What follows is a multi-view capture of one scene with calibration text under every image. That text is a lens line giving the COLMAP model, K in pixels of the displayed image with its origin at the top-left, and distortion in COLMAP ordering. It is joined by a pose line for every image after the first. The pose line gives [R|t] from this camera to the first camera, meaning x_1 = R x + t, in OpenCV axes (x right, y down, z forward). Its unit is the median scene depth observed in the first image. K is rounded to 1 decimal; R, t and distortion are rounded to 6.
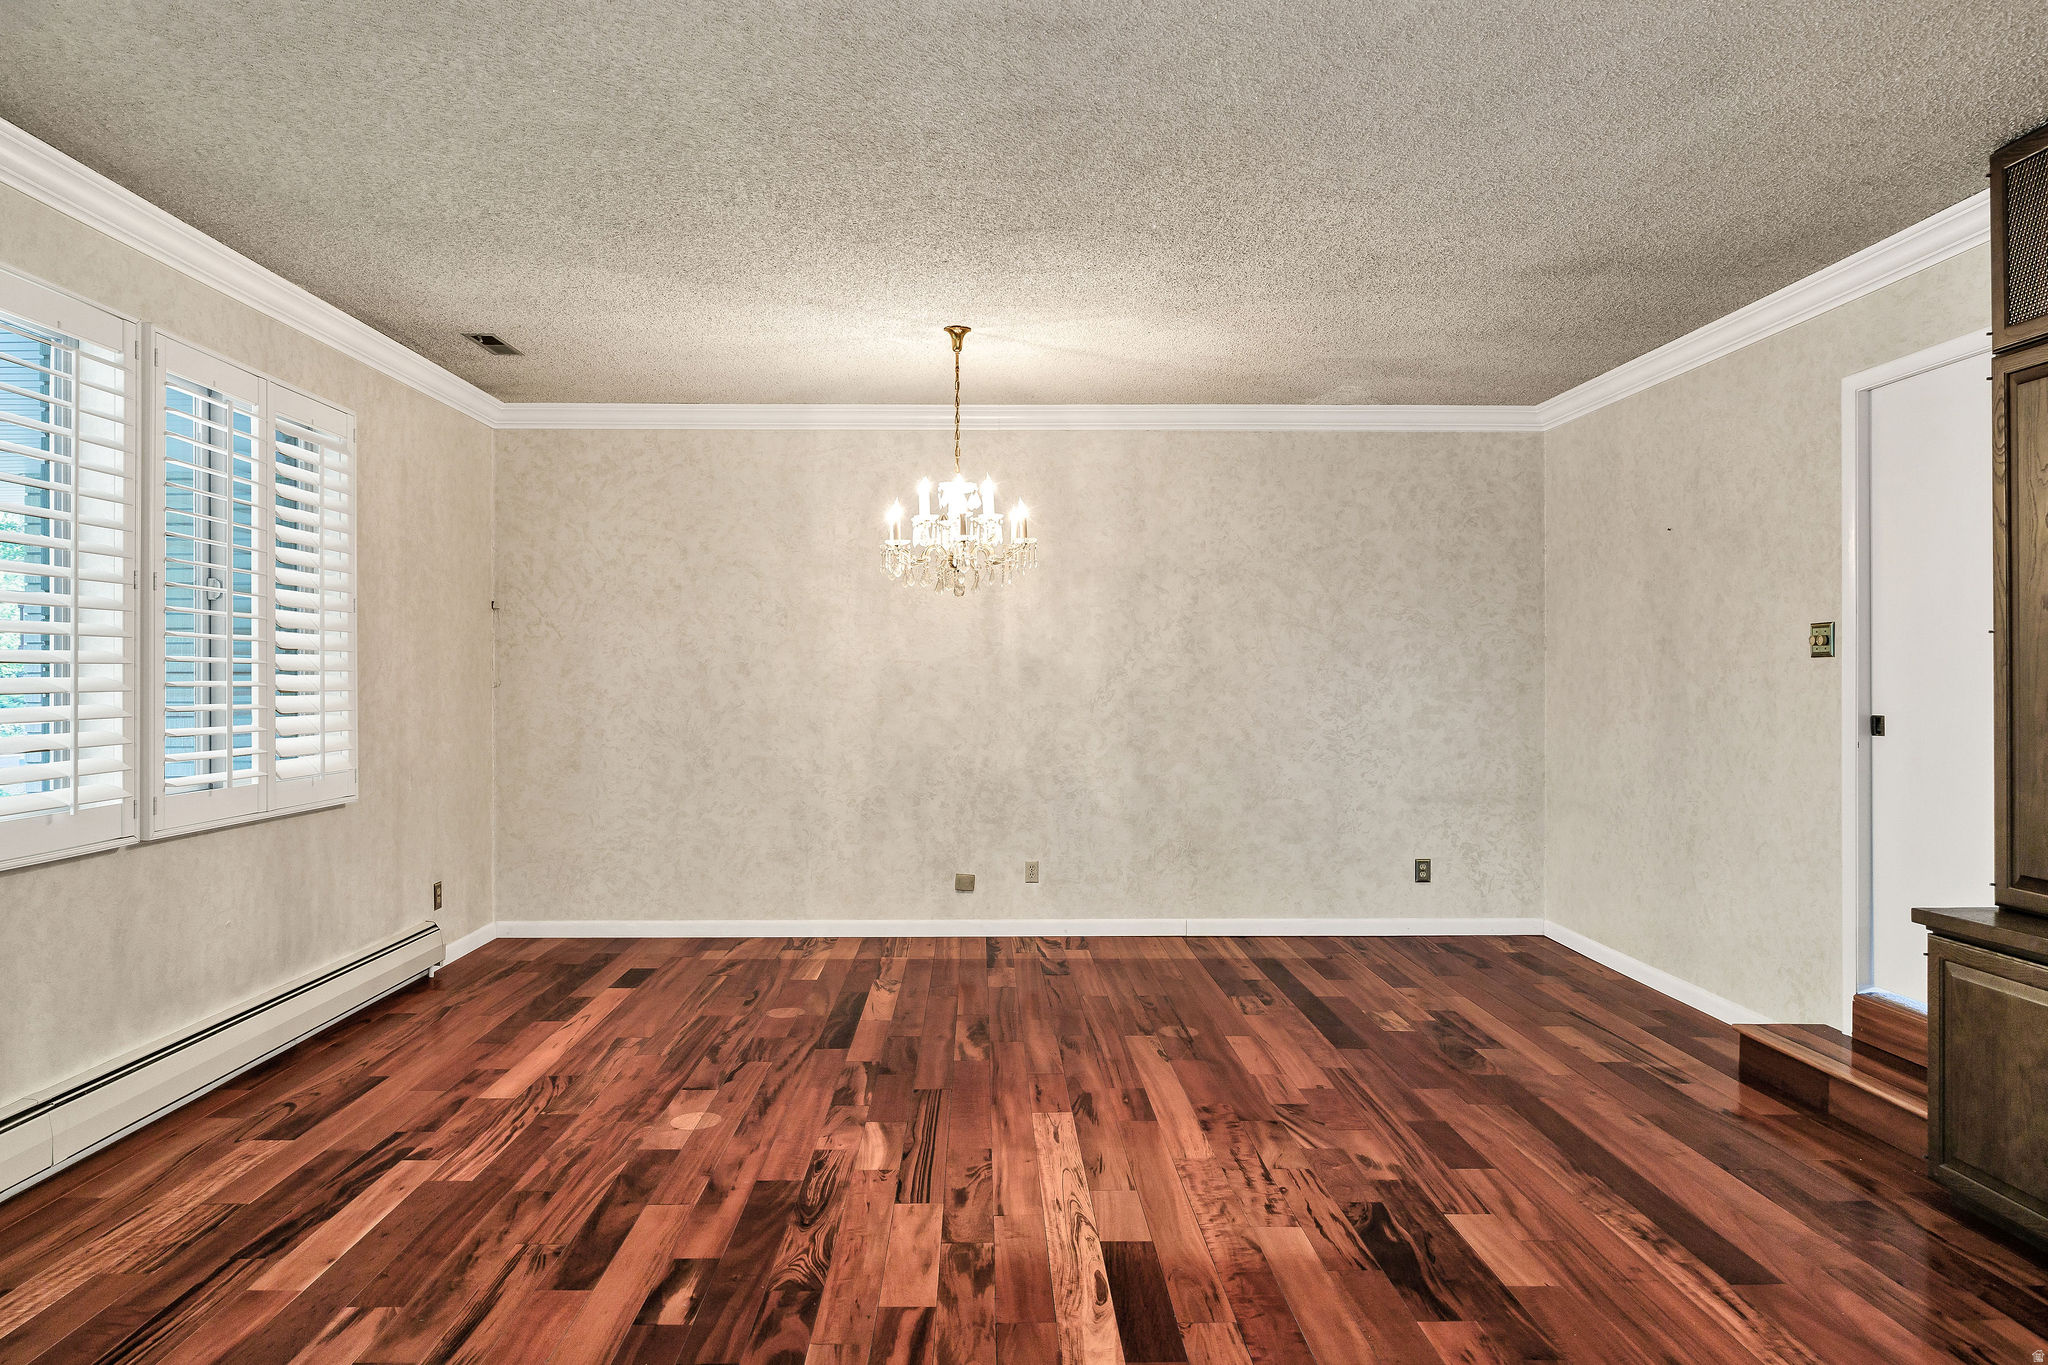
lens RADIAL K [[1304.4, 0, 966.7], [0, 1304.4, 685.4], [0, 0, 1]] dist [-0.002259, -0.000751]
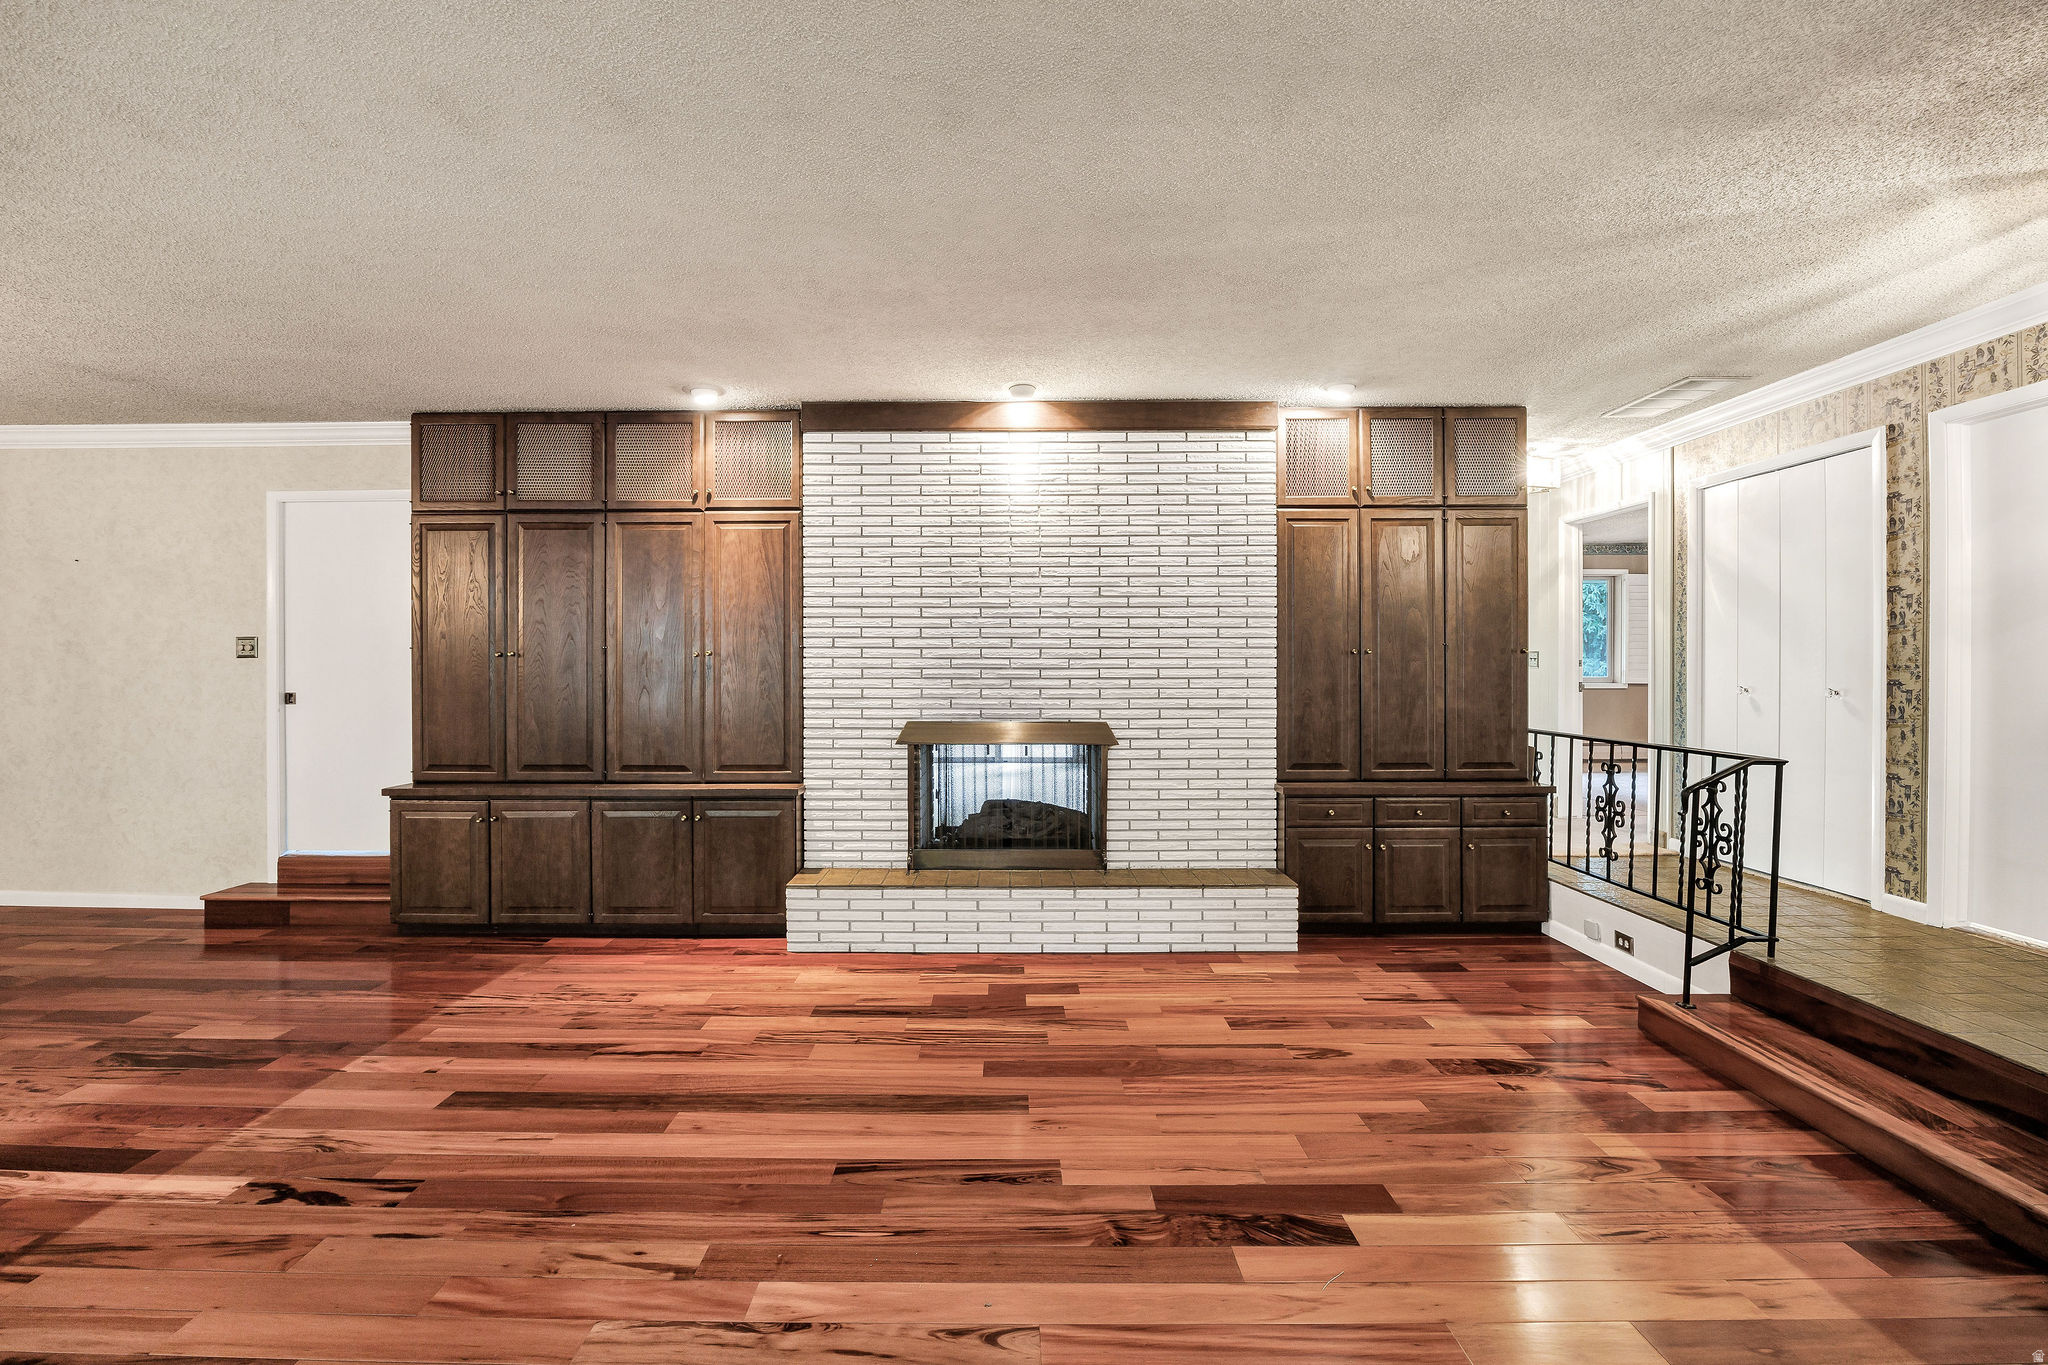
lens RADIAL K [[940.7, 0, 1024.0], [0, 940.7, 682.5], [0, 0, 1]] dist [0.000259, 0.000030]
pose [[-0.004442, -0.013747, 0.999896, -0.600766], [0.007034, 0.999880, 0.013778, -0.000500], [-0.999965, 0.007094, -0.004344, 0.038818]]
